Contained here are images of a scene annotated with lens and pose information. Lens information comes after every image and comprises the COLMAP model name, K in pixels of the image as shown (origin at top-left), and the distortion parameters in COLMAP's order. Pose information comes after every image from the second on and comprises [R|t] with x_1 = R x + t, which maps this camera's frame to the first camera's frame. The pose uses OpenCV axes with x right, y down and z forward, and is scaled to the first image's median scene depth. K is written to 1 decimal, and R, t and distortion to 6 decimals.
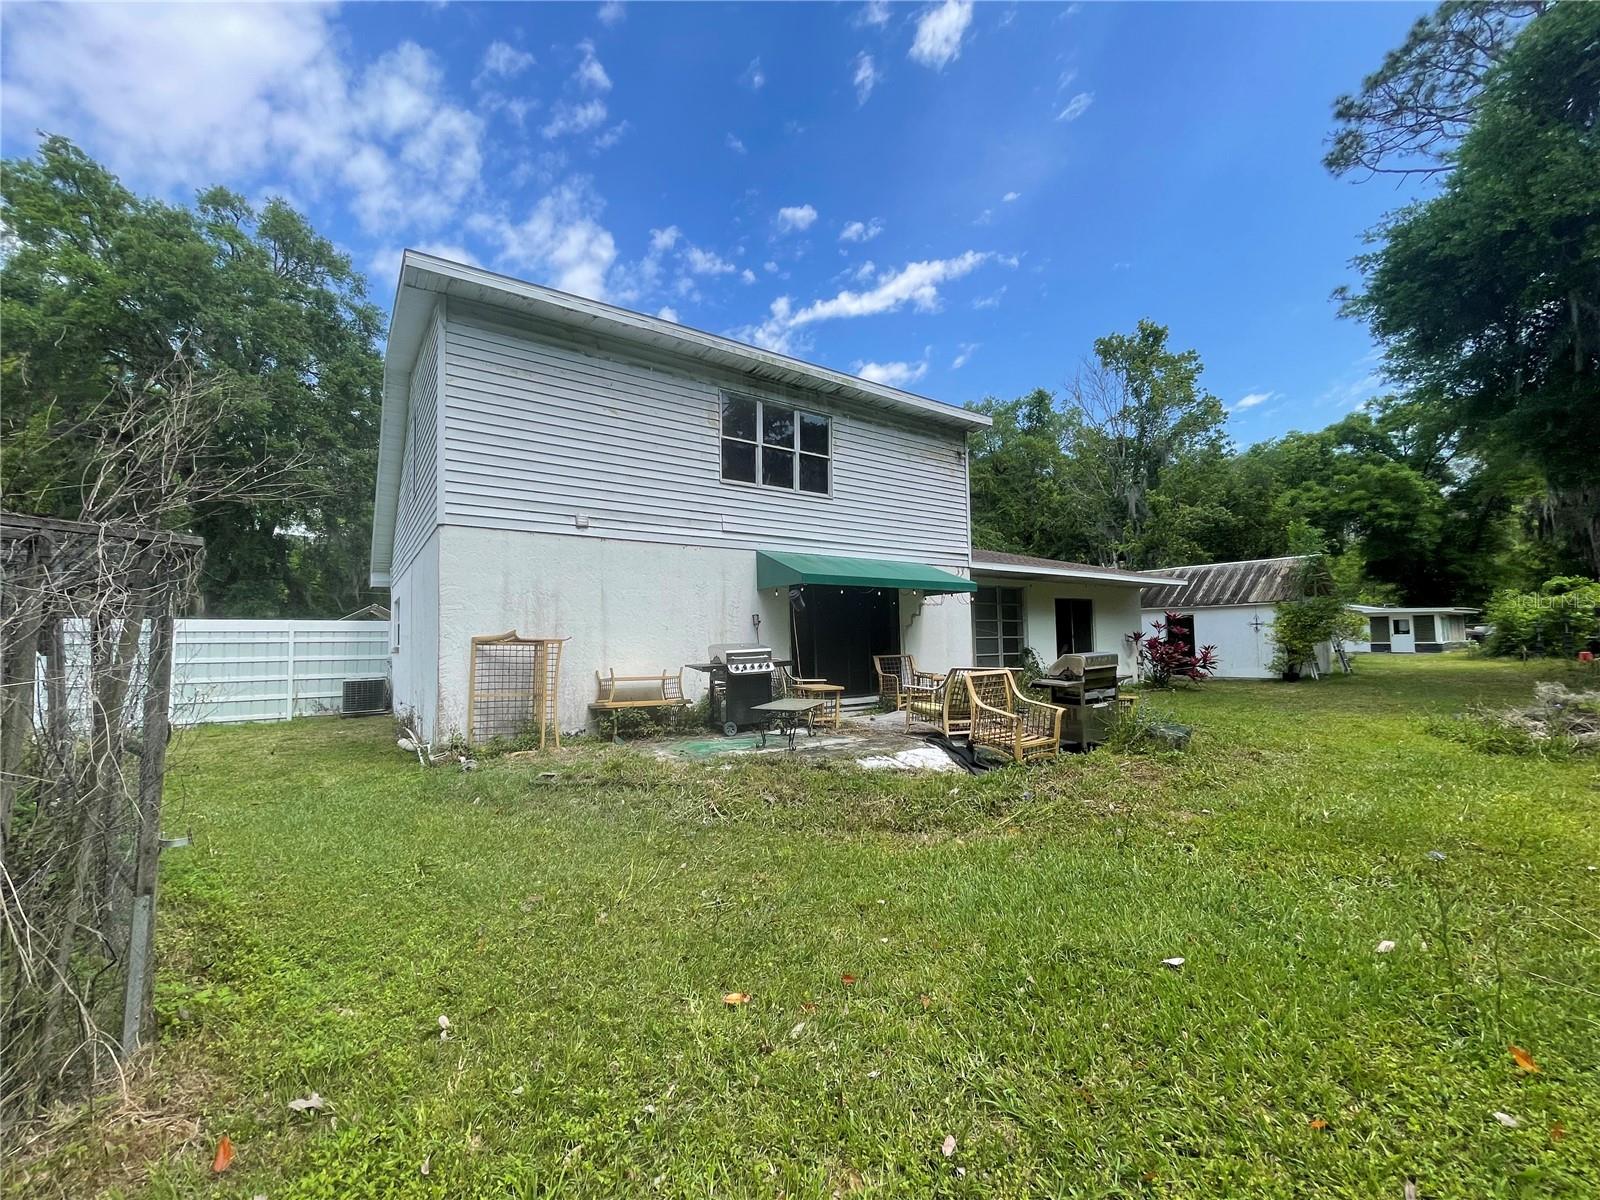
lens RADIAL K [[643.6, 0, 796.6], [0, 643.6, 603.2], [0, 0, 1]] dist [-0.001595, -0.000822]
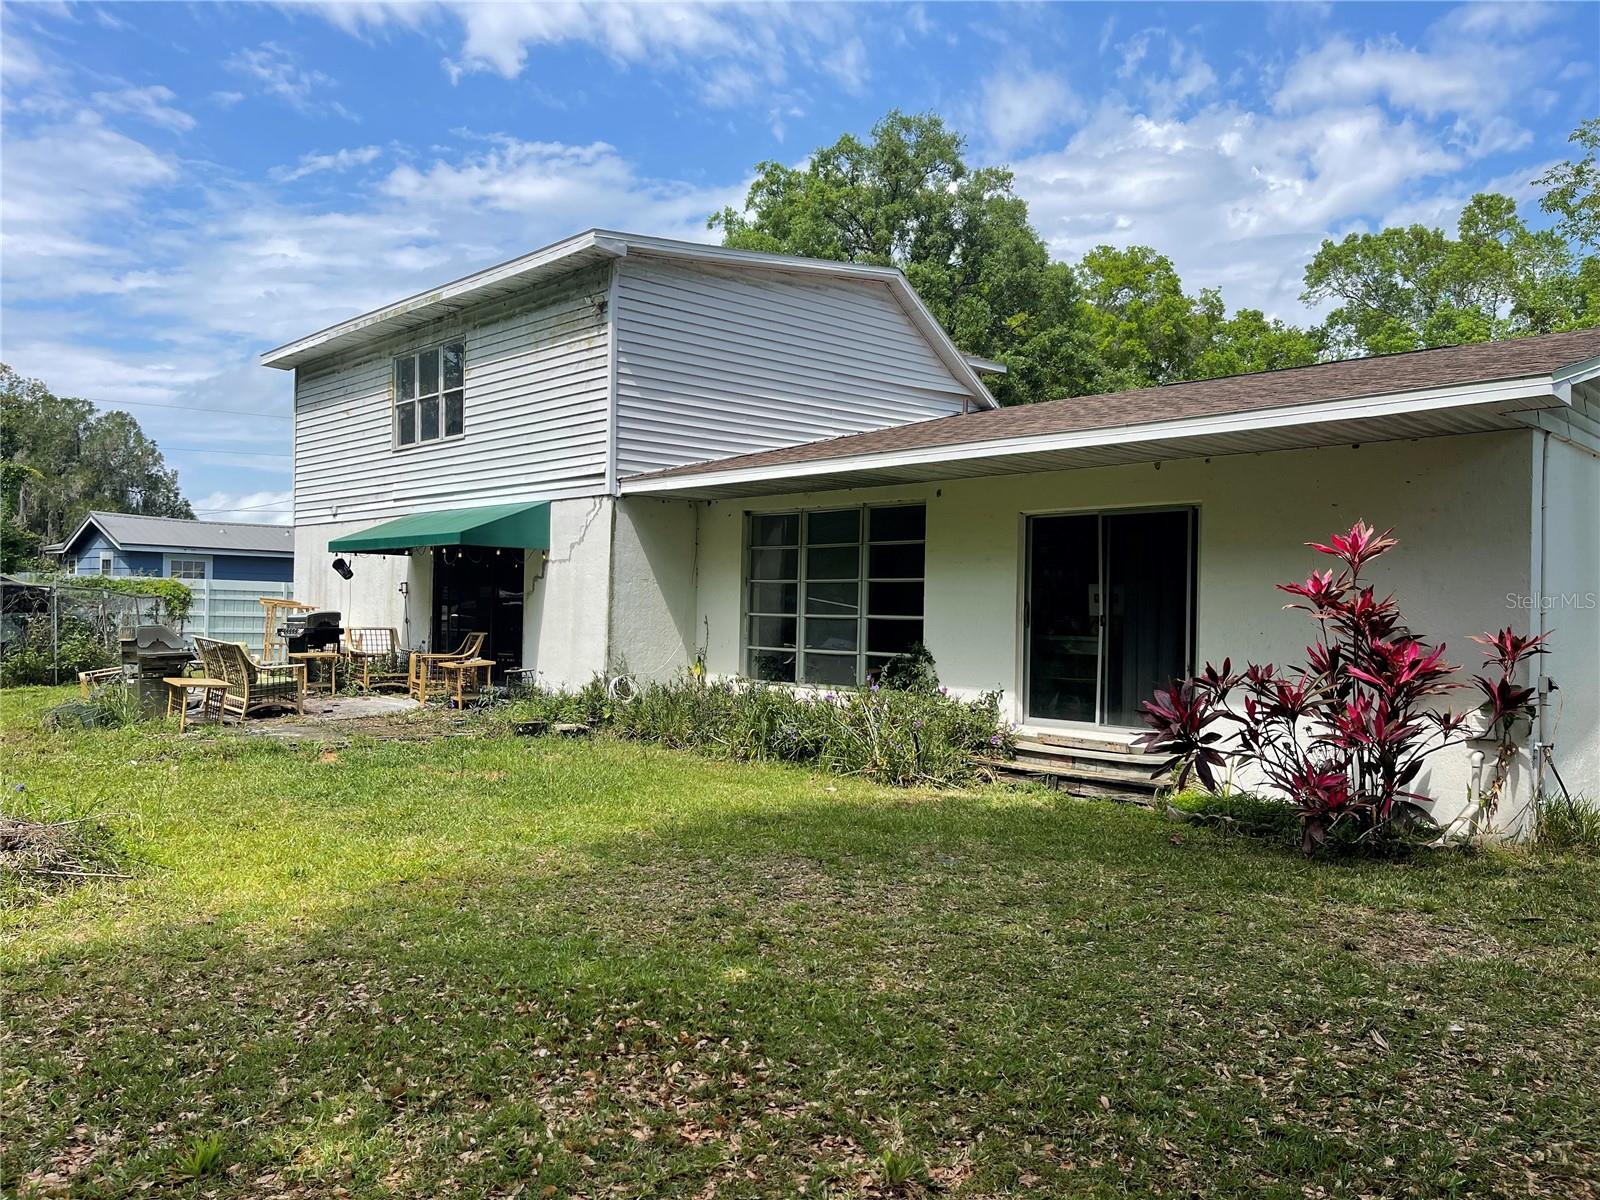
lens RADIAL K [[1213.2, 0, 799.3], [0, 1213.2, 599.7], [0, 0, 1]] dist [0.052150, -0.060072]
pose [[0.144750, 0.006739, -0.989445, 0.109409], [0.040480, 0.999099, 0.012727, 0.002661], [0.988640, -0.041895, 0.144347, 0.078951]]
